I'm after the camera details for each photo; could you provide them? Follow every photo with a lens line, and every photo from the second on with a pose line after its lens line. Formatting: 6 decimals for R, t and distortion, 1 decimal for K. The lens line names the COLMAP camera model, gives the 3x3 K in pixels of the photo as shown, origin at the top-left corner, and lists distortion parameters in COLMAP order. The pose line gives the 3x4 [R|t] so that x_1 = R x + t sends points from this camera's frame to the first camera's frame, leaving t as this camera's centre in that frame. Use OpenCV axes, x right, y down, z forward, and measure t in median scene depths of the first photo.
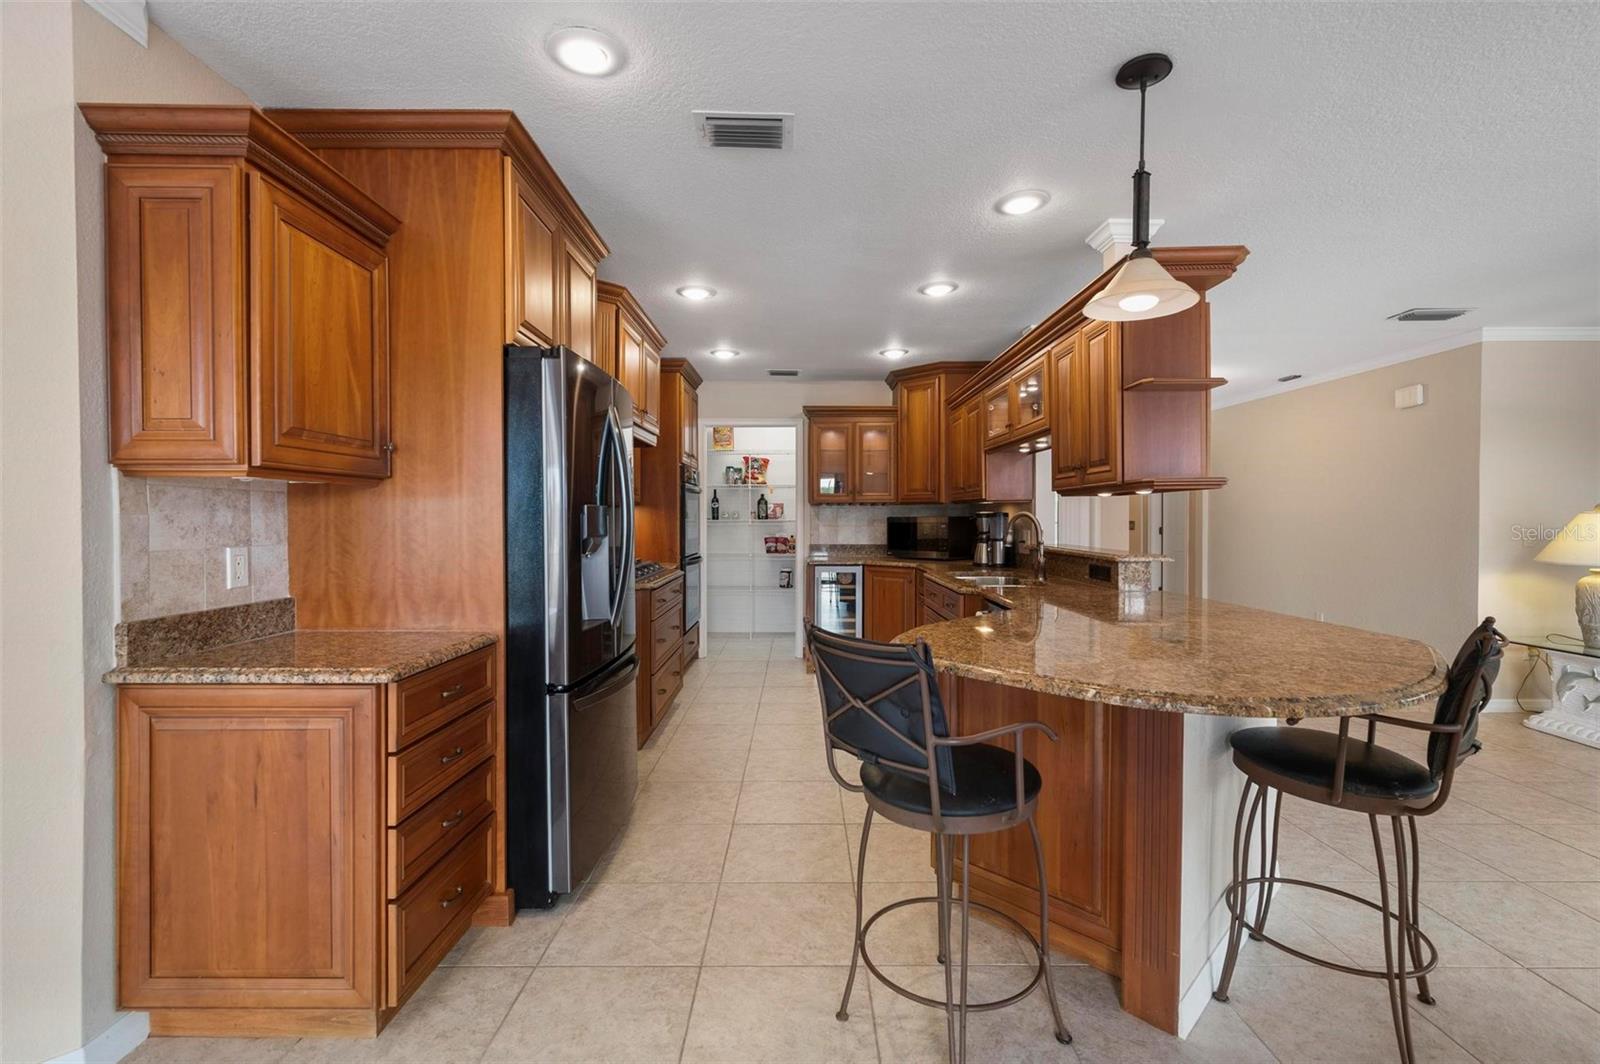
lens RADIAL K [[698.8, 0, 802.3], [0, 698.8, 529.9], [0, 0, 1]] dist [0.002180, 0.000587]
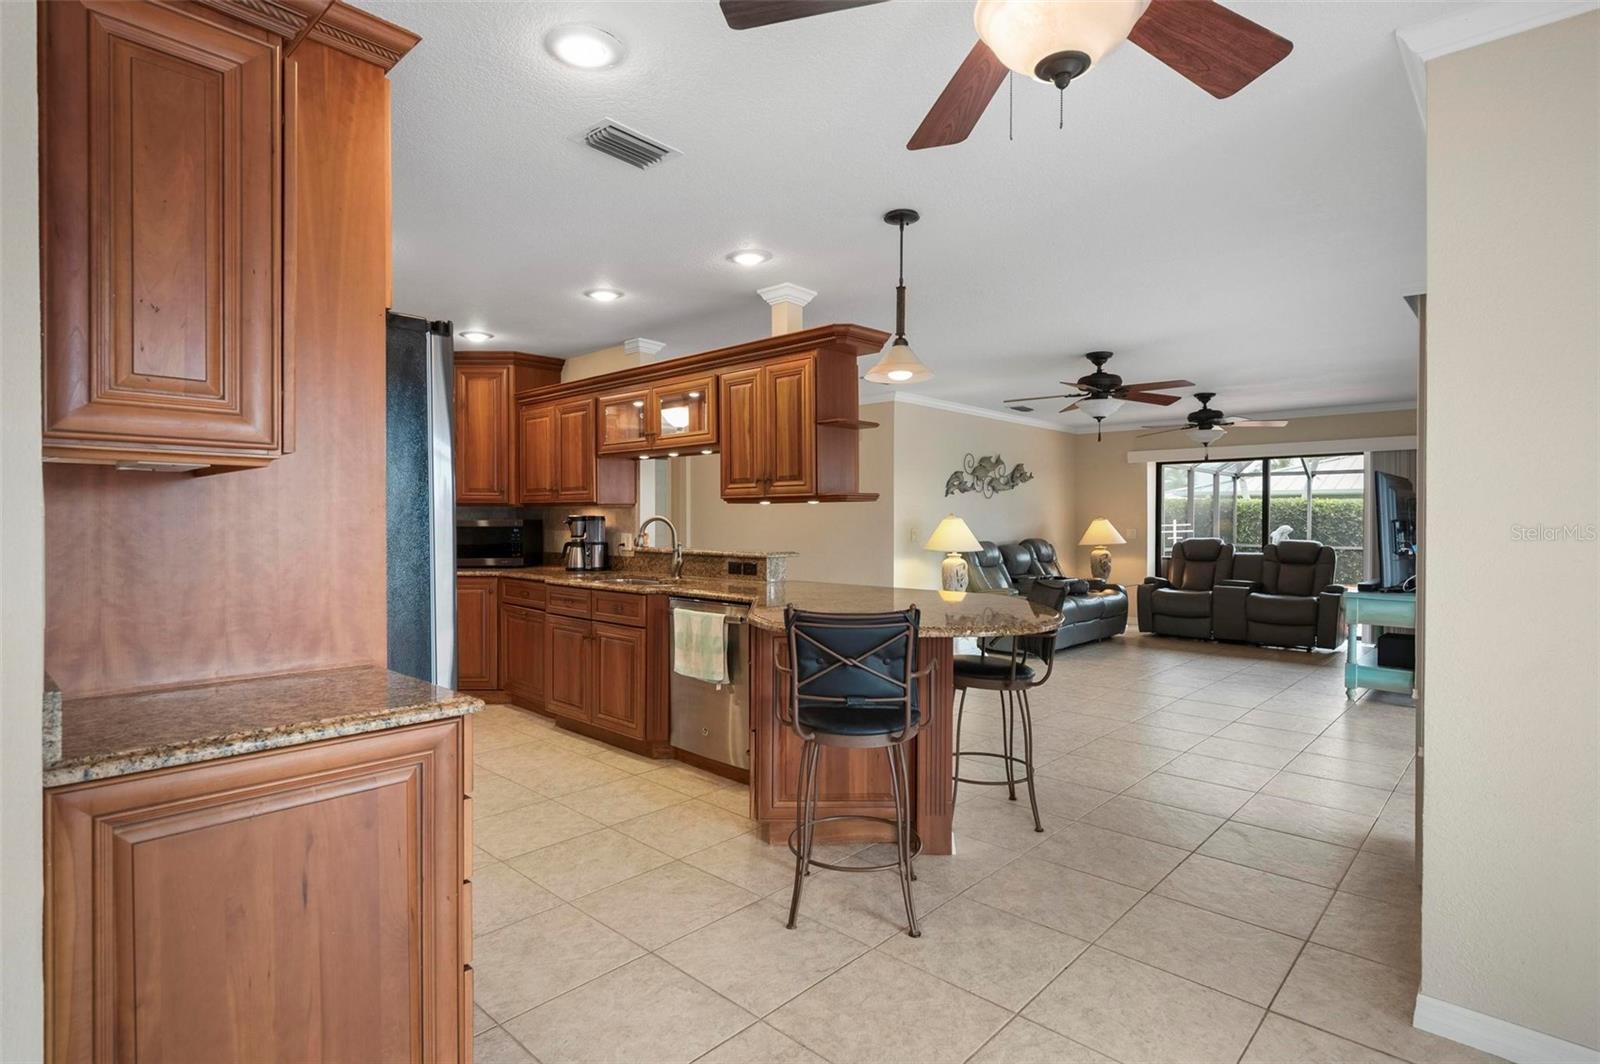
lens RADIAL K [[795.2, 0, 800.0], [0, 795.2, 532.0], [0, 0, 1]] dist [0.000461, 0.000036]
pose [[0.687013, -0.008442, 0.726596, -0.319547], [0.010265, 0.999945, 0.001912, -0.001181], [-0.726573, 0.006145, 0.687062, 0.007119]]
